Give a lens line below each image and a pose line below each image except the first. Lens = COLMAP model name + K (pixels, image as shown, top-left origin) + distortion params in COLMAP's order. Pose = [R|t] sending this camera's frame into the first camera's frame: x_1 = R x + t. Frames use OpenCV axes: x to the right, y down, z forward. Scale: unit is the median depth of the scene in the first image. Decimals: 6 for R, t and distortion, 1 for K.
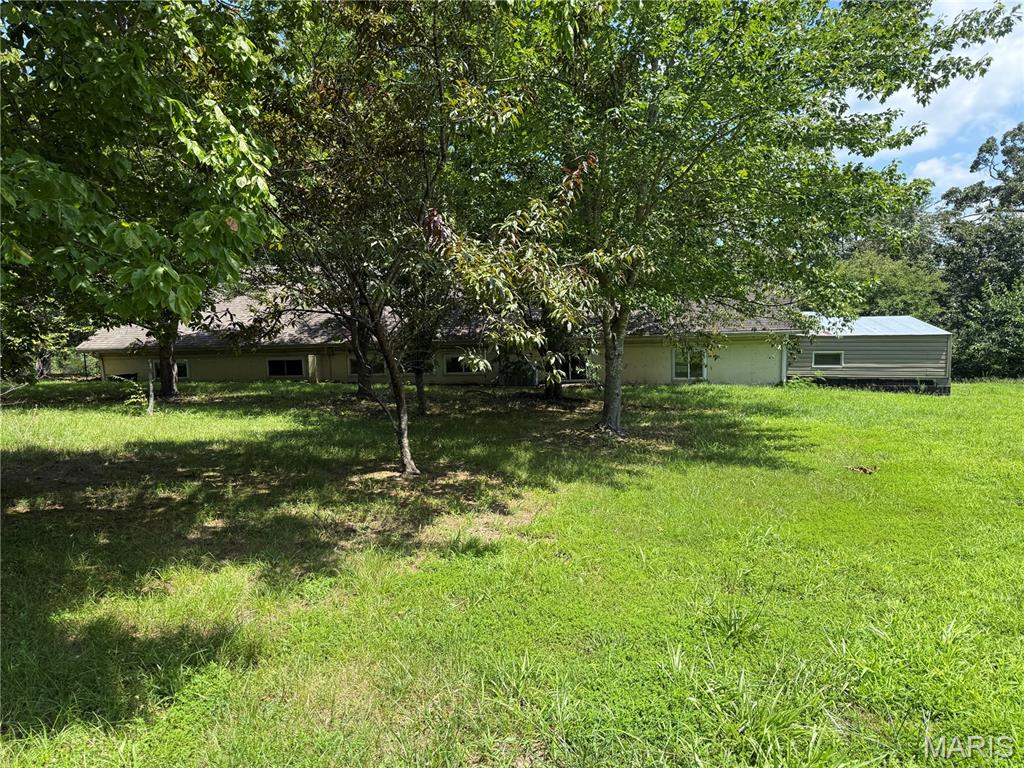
lens RADIAL K [[736.3, 0, 511.6], [0, 736.3, 388.2], [0, 0, 1]] dist [0.024319, -0.003202]
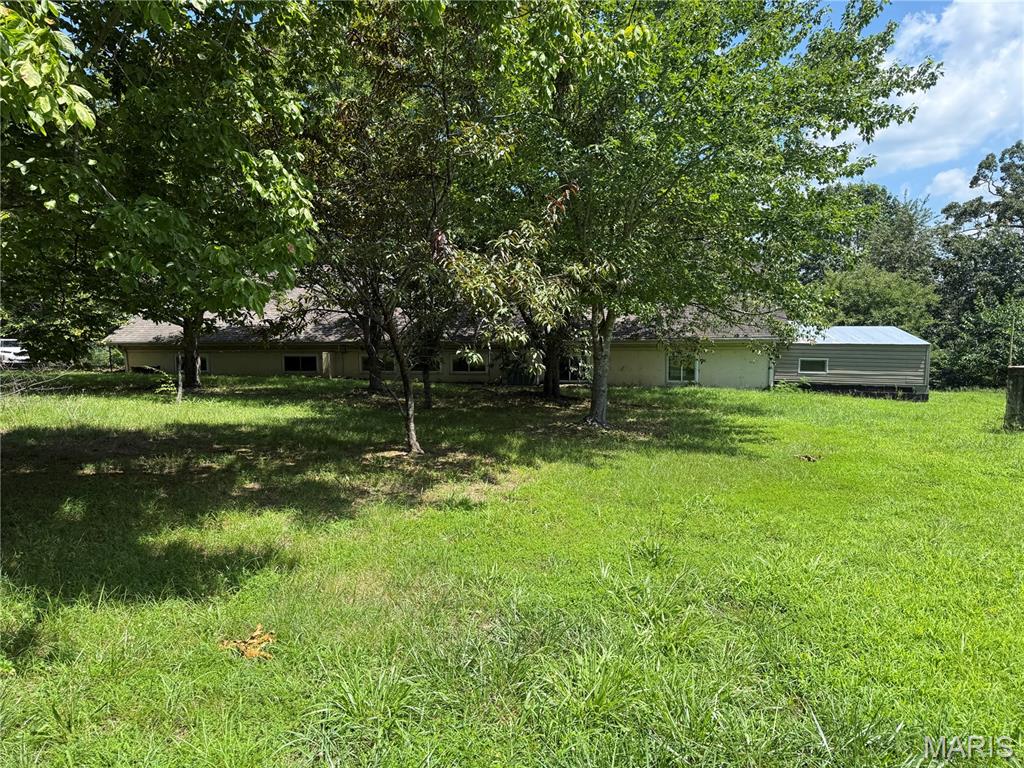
lens RADIAL K [[722.5, 0, 513.5], [0, 722.5, 386.7], [0, 0, 1]] dist [0.044894, -0.032731]
pose [[0.999762, 0.020834, -0.006542, 0.020363], [-0.020864, 0.999772, -0.004619, 0.013291], [0.006444, 0.004754, 0.999968, -0.128175]]
